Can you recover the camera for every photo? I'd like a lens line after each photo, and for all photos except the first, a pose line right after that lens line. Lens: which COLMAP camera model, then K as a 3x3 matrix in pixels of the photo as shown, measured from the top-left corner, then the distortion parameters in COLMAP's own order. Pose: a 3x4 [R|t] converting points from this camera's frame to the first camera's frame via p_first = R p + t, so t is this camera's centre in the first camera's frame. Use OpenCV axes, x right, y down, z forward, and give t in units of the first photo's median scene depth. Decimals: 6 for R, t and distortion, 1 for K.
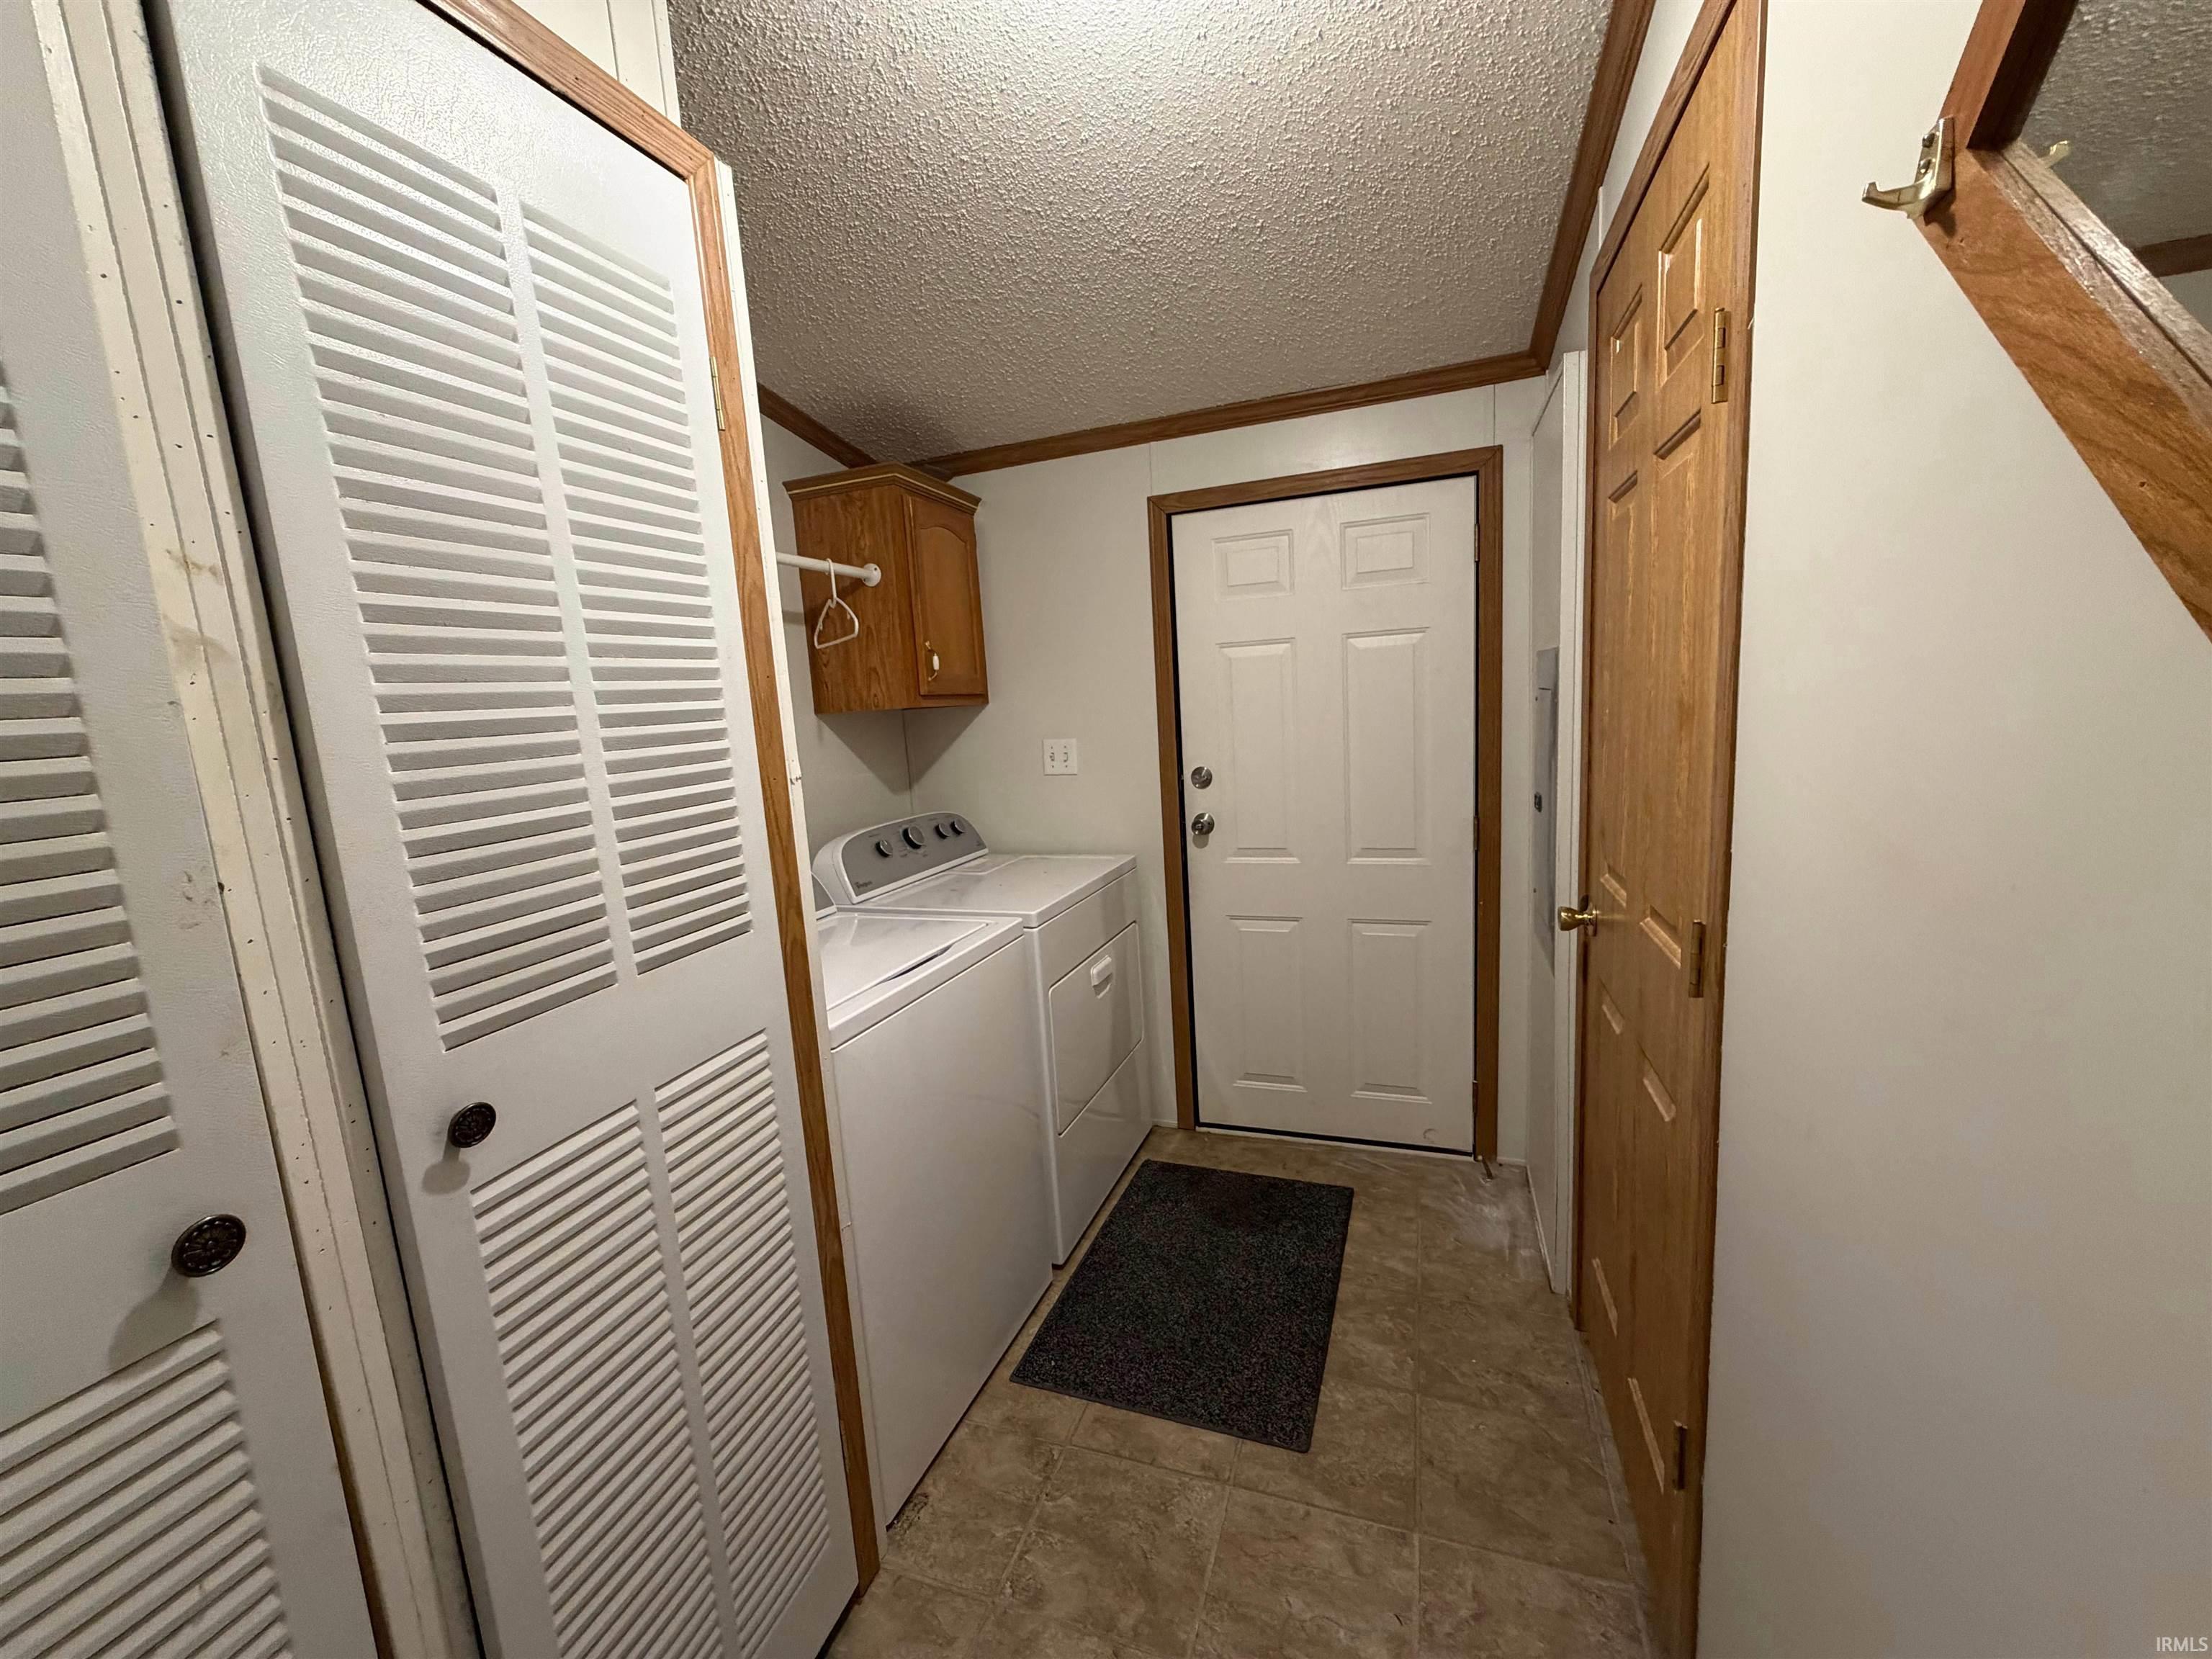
lens RADIAL K [[893.9, 0, 1091.7], [0, 893.9, 830.1], [0, 0, 1]] dist [-0.004158, -0.000478]
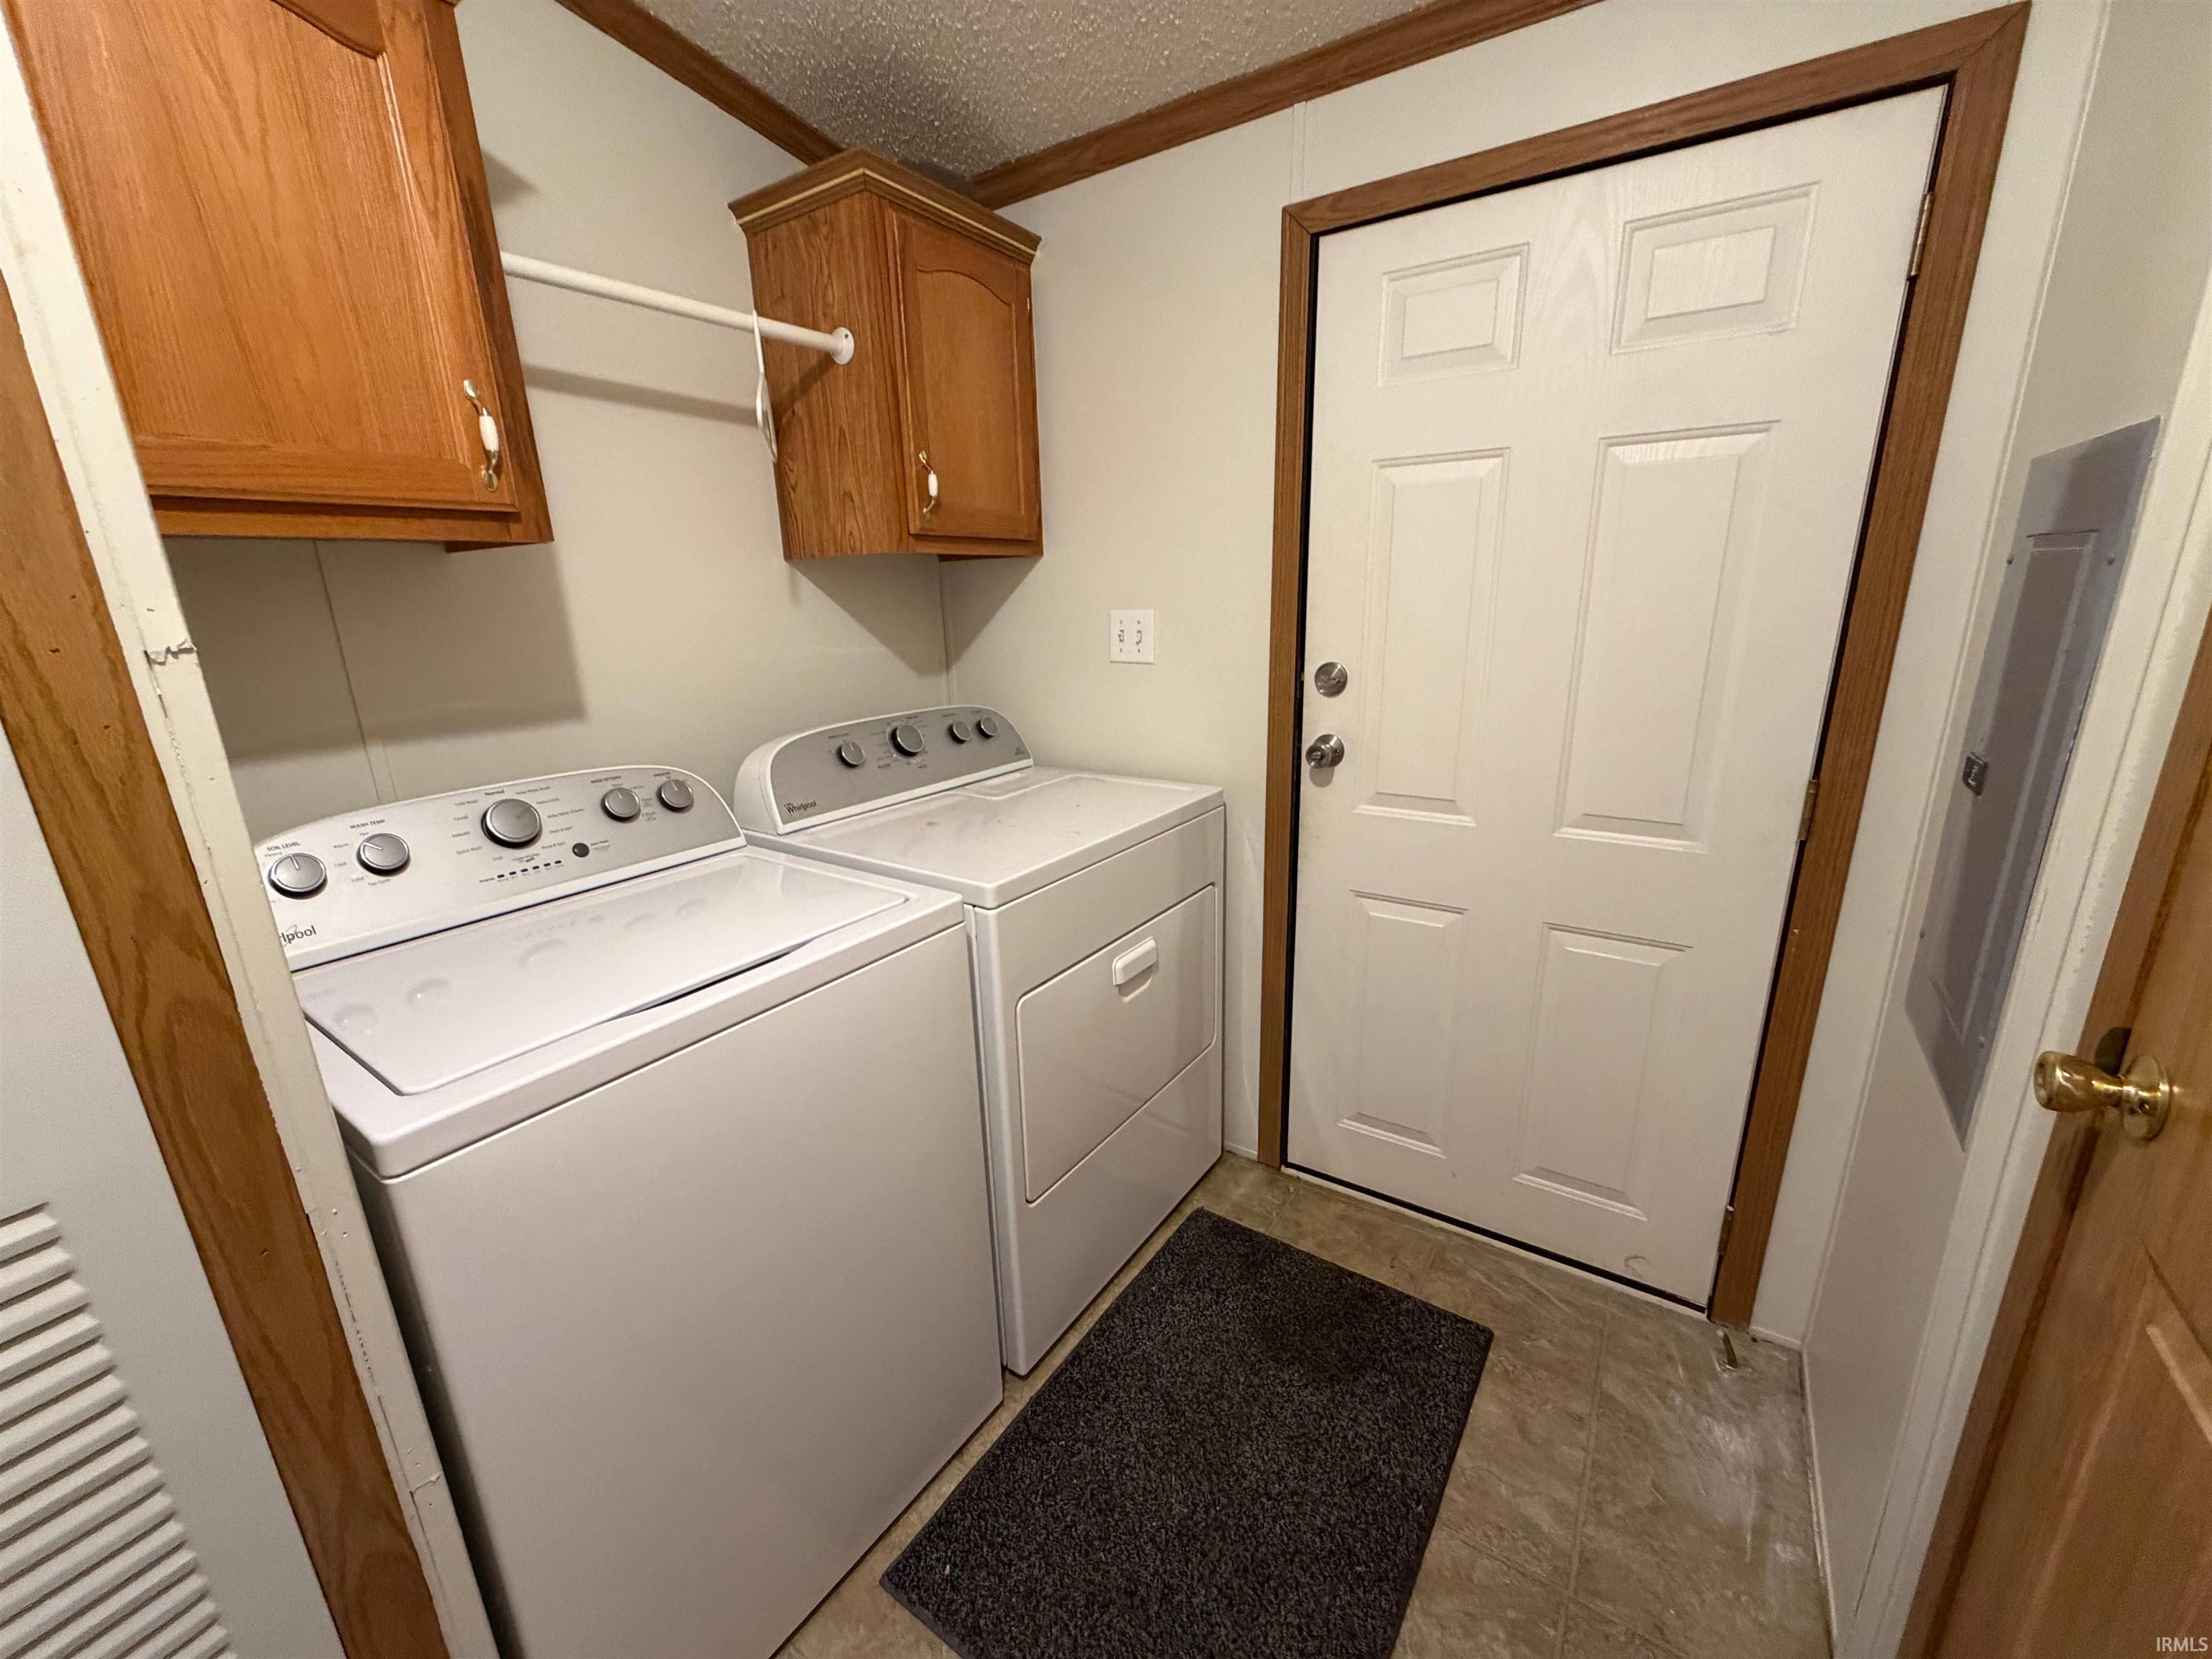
lens RADIAL K [[882.5, 0, 1097.8], [0, 882.5, 831.1], [0, 0, 1]] dist [-0.000128, 0.000074]
pose [[0.970639, 0.096880, -0.220169, 0.118344], [-0.066027, 0.987457, 0.143419, -0.033160], [0.231302, -0.124671, 0.964861, 0.353646]]
